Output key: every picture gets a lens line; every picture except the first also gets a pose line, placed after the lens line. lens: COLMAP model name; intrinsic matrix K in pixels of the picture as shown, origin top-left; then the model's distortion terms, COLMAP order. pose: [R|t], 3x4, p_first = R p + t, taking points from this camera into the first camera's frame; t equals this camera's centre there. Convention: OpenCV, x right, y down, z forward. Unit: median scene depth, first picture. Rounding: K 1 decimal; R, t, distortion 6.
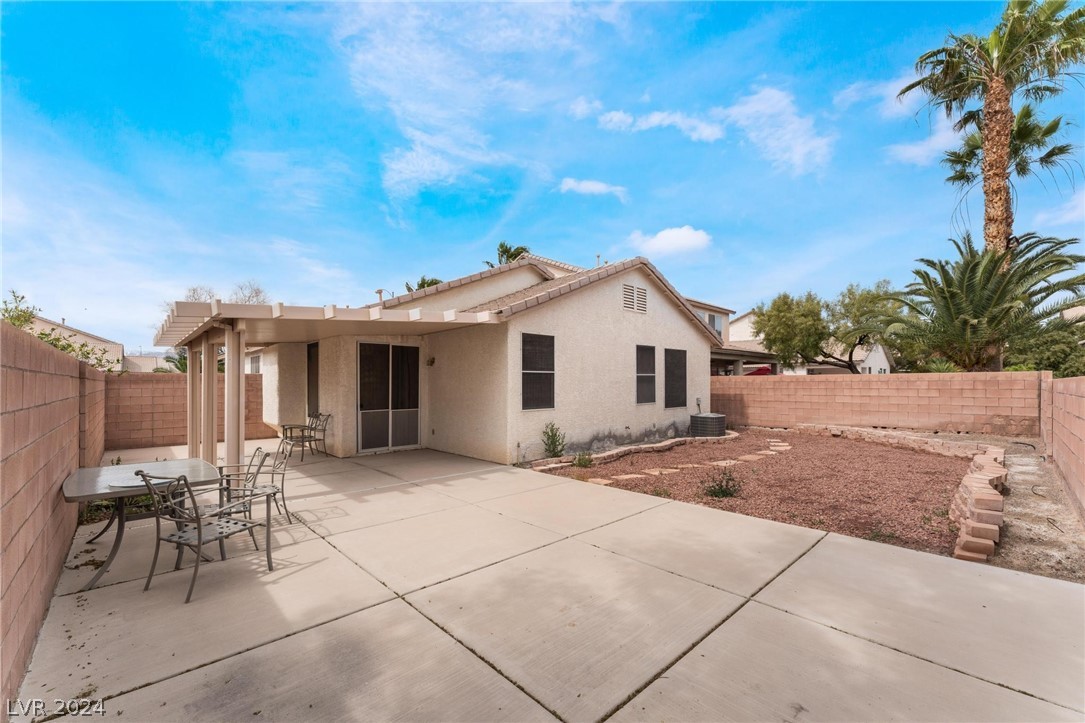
lens RADIAL K [[435.7, 0, 528.0], [0, 435.7, 381.3], [0, 0, 1]] dist [0.000446, -0.000382]
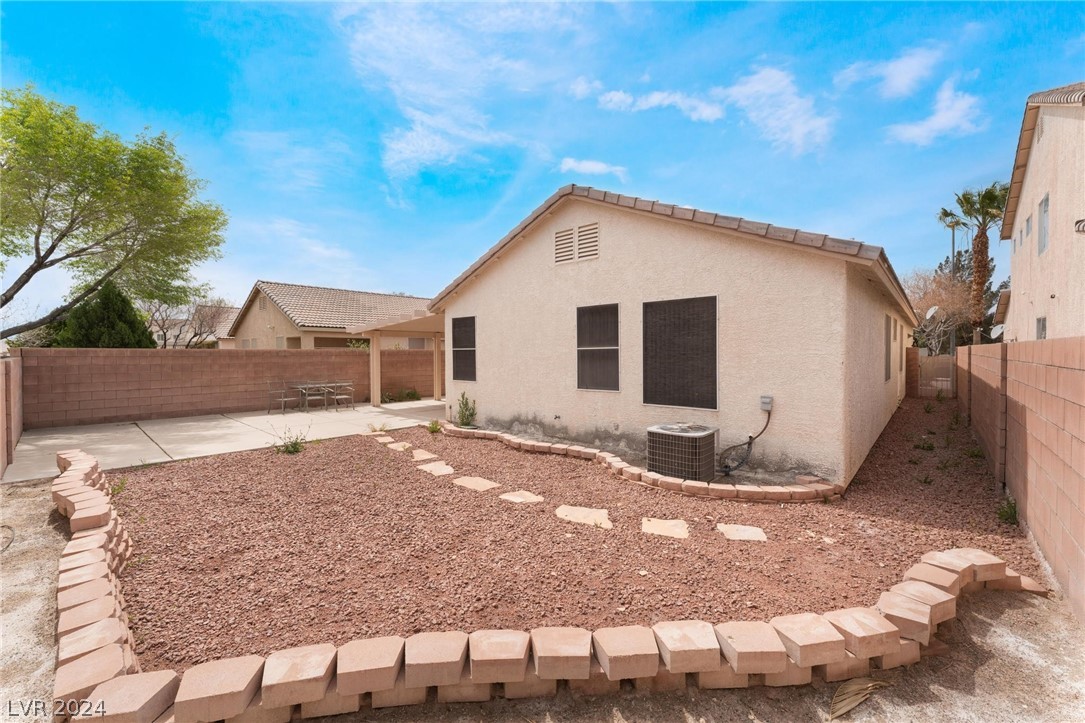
lens RADIAL K [[435.7, 0, 542.2], [0, 435.7, 359.9], [0, 0, 1]] dist [0.000446, -0.000382]
pose [[0.092431, 0.021368, -0.995490, 0.997898], [0.008125, 0.999720, 0.022213, -0.013556], [0.995686, -0.010141, 0.092232, 0.904206]]
